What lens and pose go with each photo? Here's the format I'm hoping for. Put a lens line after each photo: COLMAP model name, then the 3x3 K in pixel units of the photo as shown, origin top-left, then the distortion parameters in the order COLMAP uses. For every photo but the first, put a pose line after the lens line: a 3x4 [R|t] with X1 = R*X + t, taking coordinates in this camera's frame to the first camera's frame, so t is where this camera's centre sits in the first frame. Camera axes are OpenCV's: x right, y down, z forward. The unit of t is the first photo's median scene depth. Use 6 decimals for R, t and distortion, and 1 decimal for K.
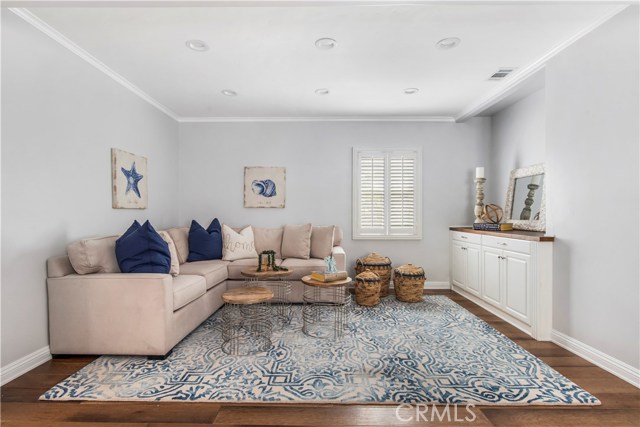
lens RADIAL K [[315.2, 0, 320.2], [0, 315.2, 211.8], [0, 0, 1]] dist [-0.004286, -0.000494]
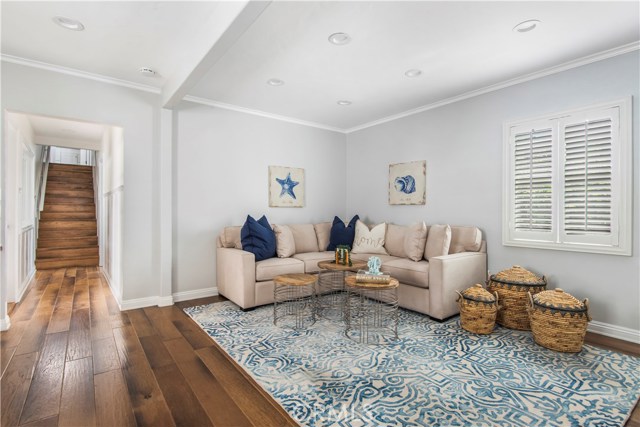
lens RADIAL K [[315.2, 0, 320.2], [0, 315.2, 211.8], [0, 0, 1]] dist [-0.004286, -0.000494]
pose [[0.608869, 0.003868, -0.793262, 0.611431], [0.003129, 0.999969, 0.007278, 0.001102], [0.793265, -0.006913, 0.608837, 0.284786]]
